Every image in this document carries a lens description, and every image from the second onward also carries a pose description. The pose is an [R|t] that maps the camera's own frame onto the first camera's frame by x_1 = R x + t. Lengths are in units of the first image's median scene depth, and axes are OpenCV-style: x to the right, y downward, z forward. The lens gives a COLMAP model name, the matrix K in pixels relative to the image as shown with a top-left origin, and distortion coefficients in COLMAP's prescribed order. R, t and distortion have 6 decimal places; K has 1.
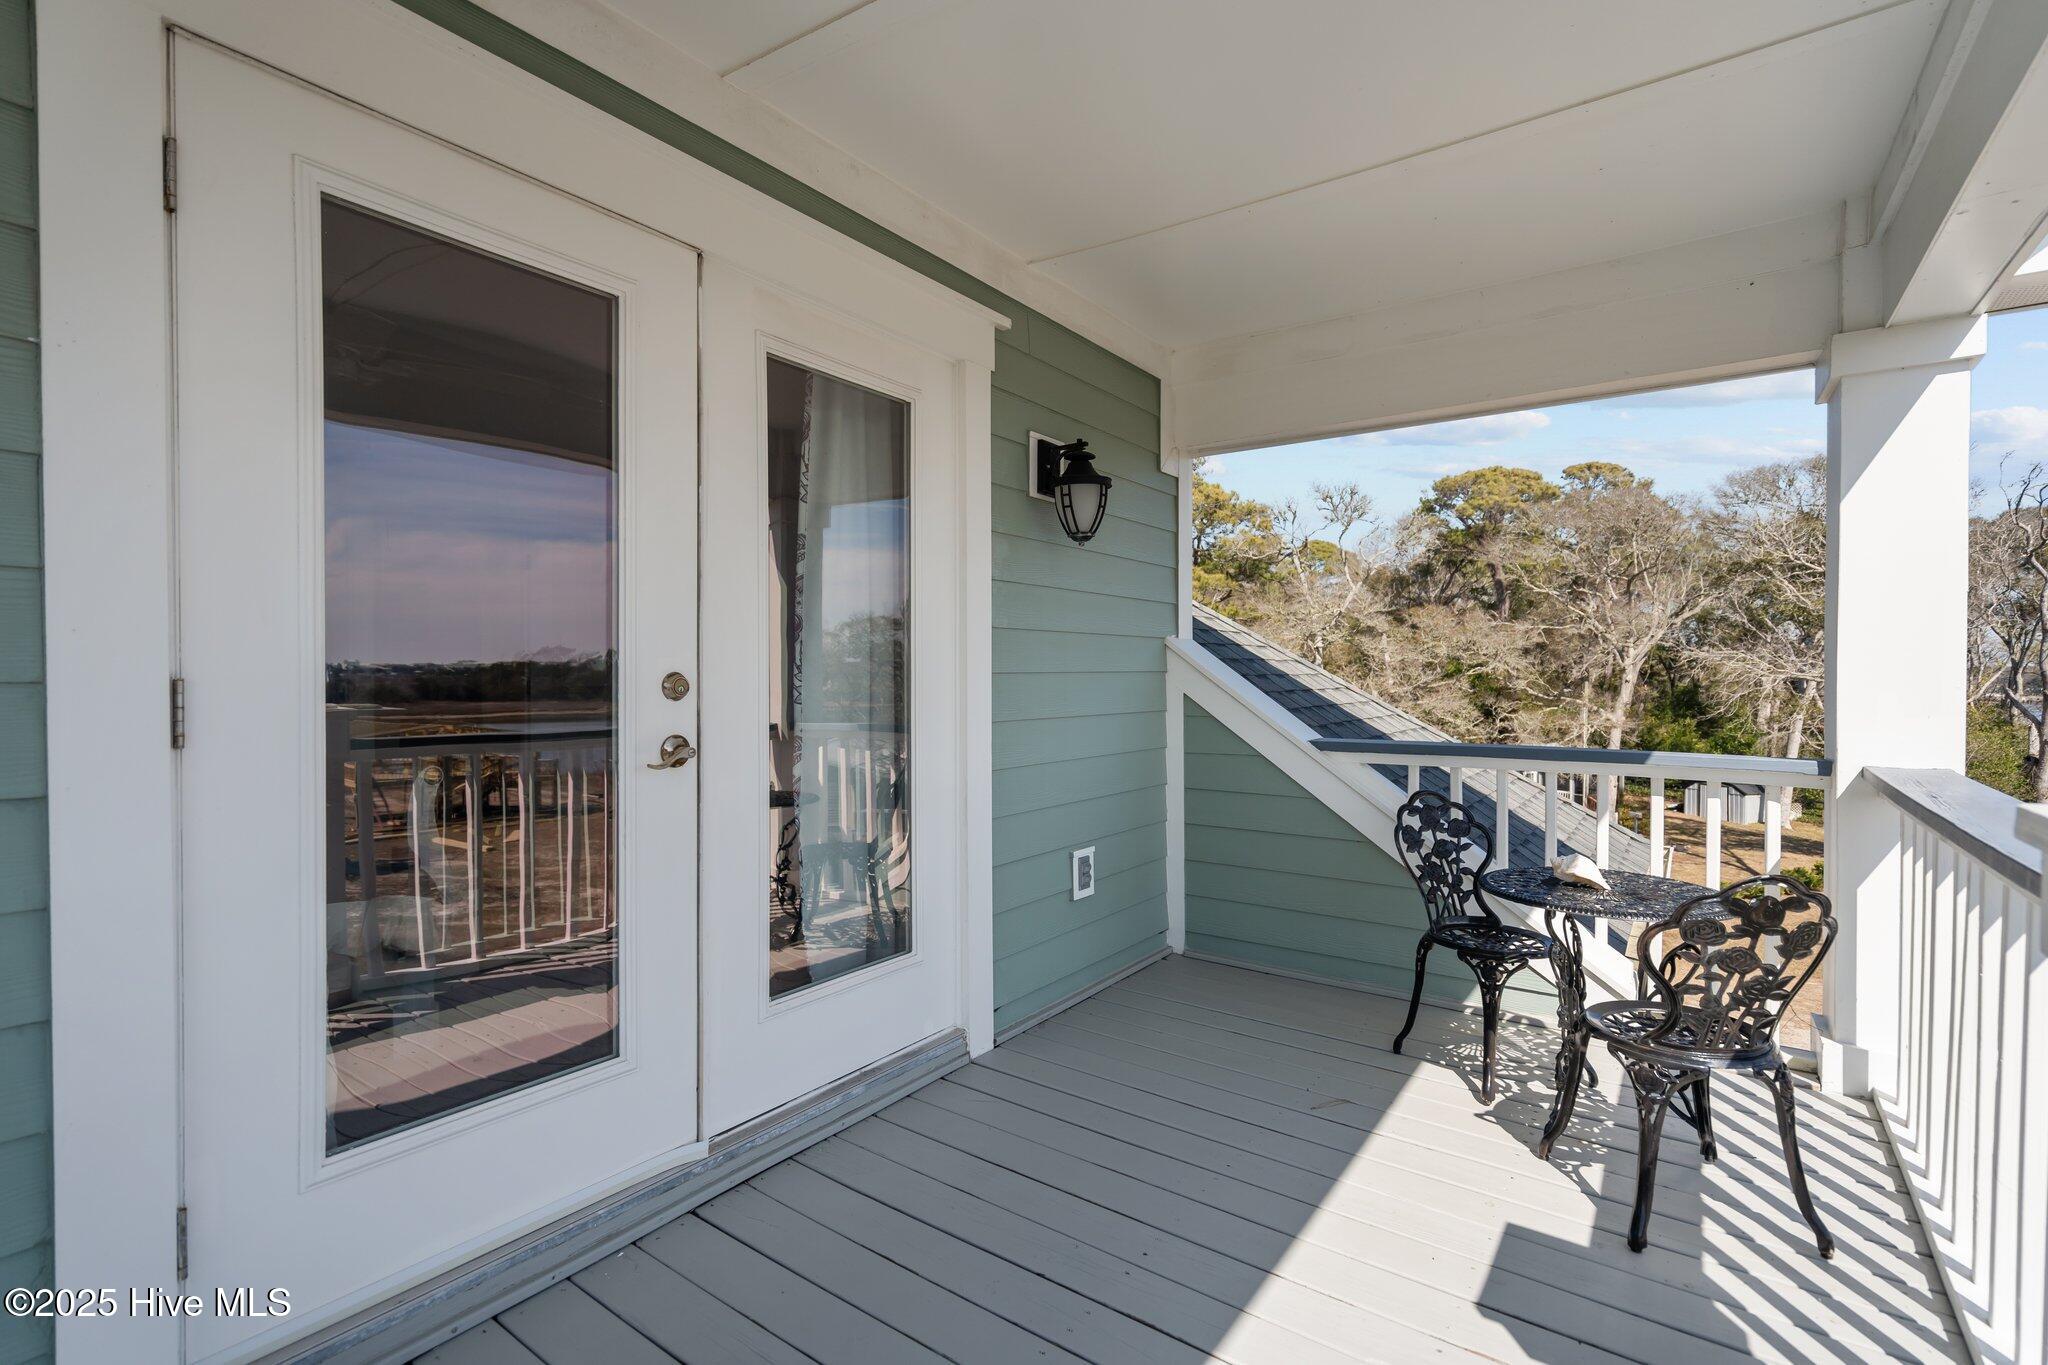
lens RADIAL K [[966.5, 0, 1018.9], [0, 966.5, 688.0], [0, 0, 1]] dist [0.001083, 0.000644]
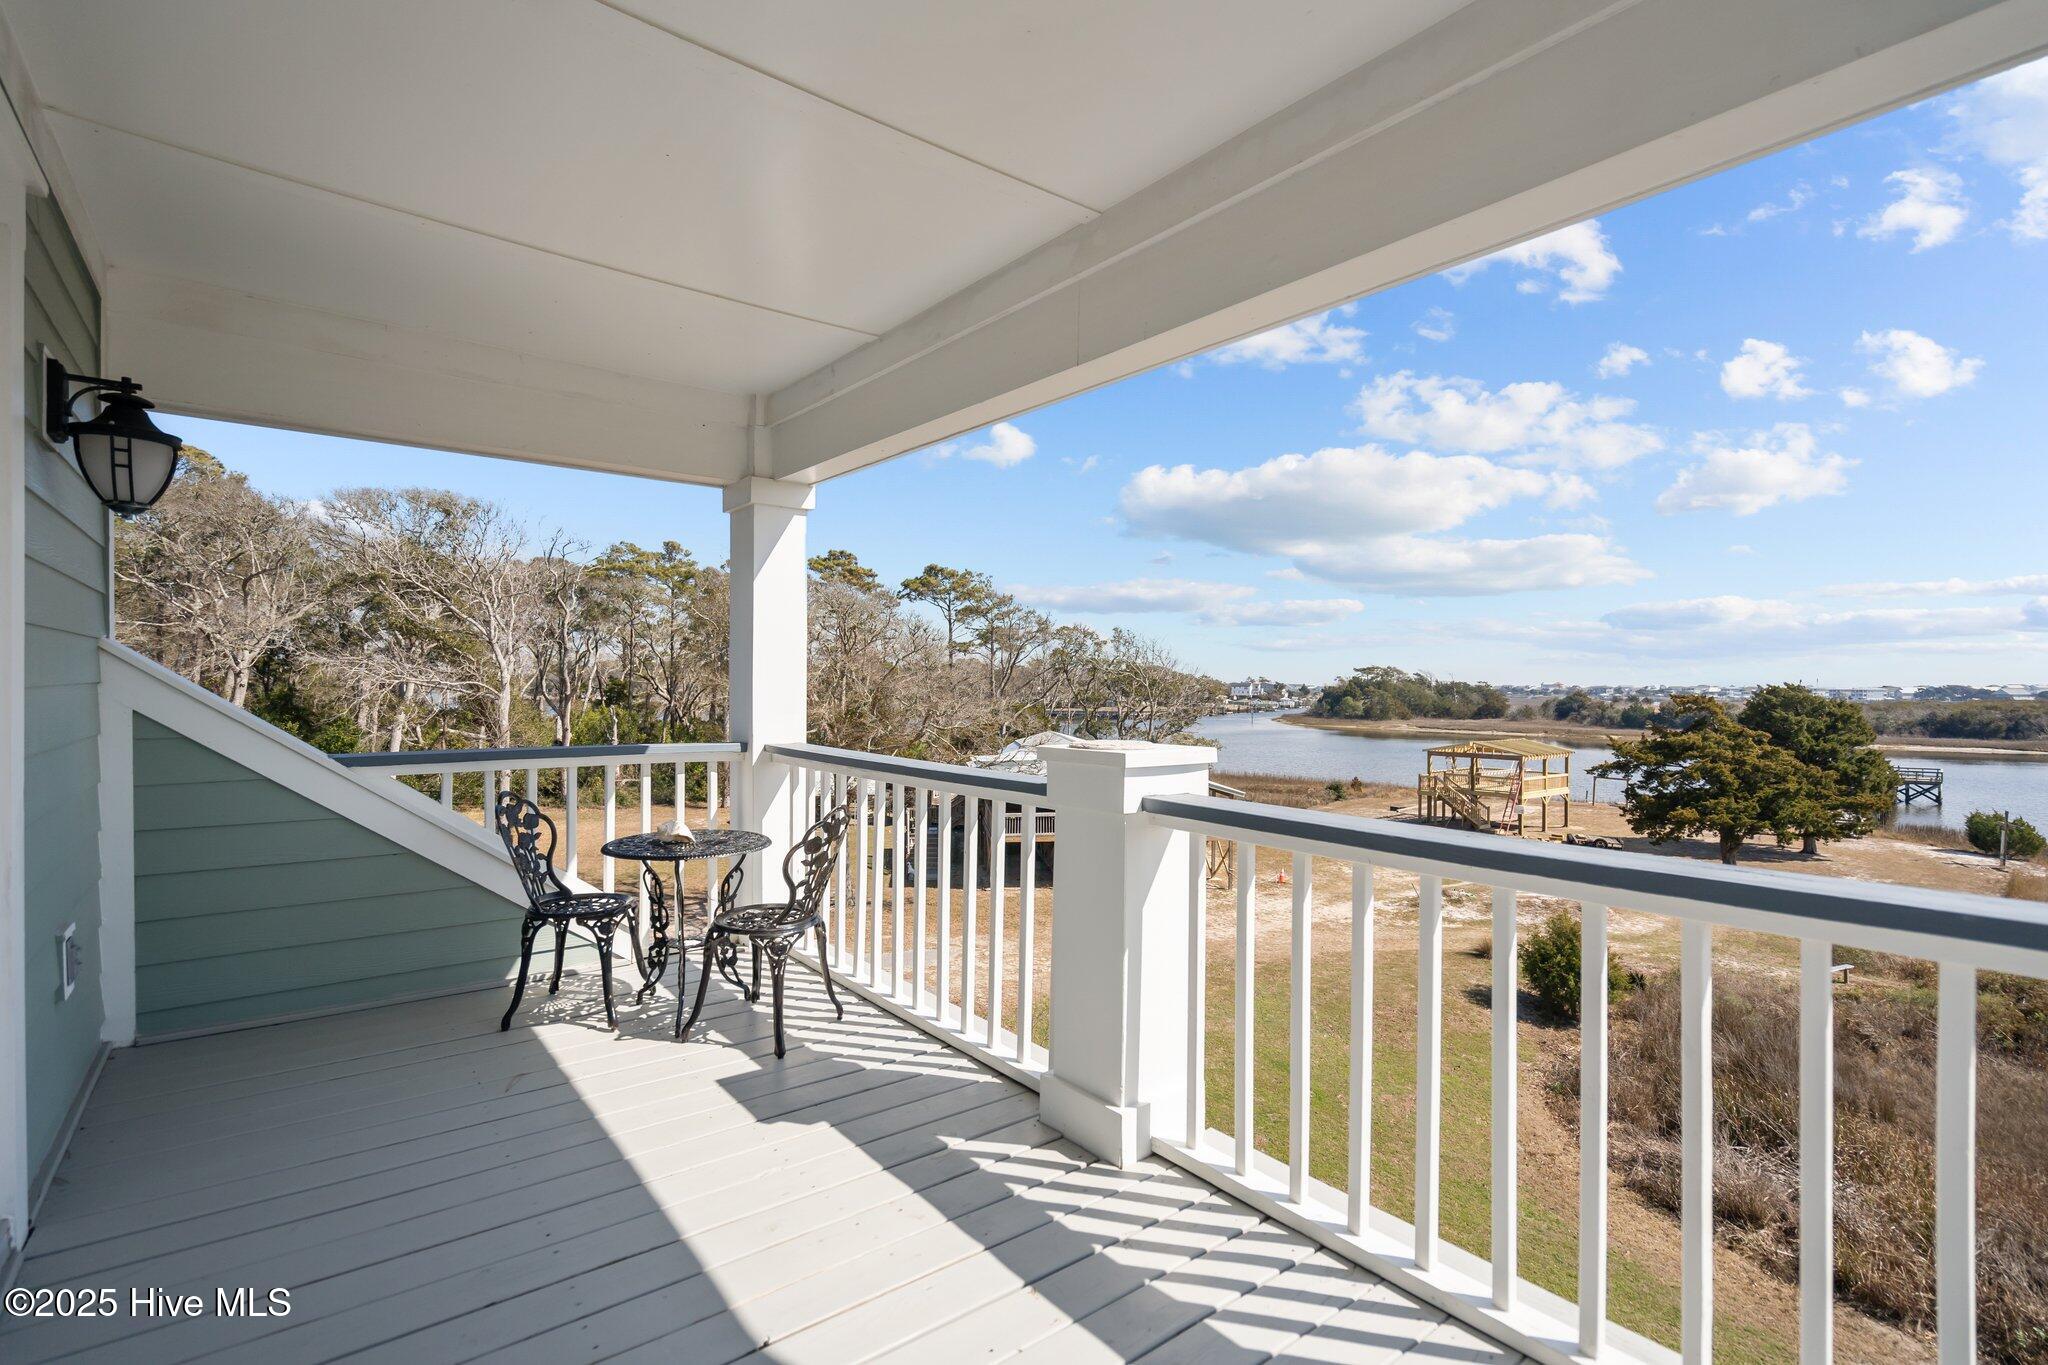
lens RADIAL K [[930.7, 0, 1022.0], [0, 930.7, 686.0], [0, 0, 1]] dist [-0.003374, 0.000972]
pose [[0.272824, -0.000003, 0.962064, -0.461273], [0.005329, 0.999985, -0.001508, -0.011751], [-0.962049, 0.005538, 0.272820, 0.134554]]
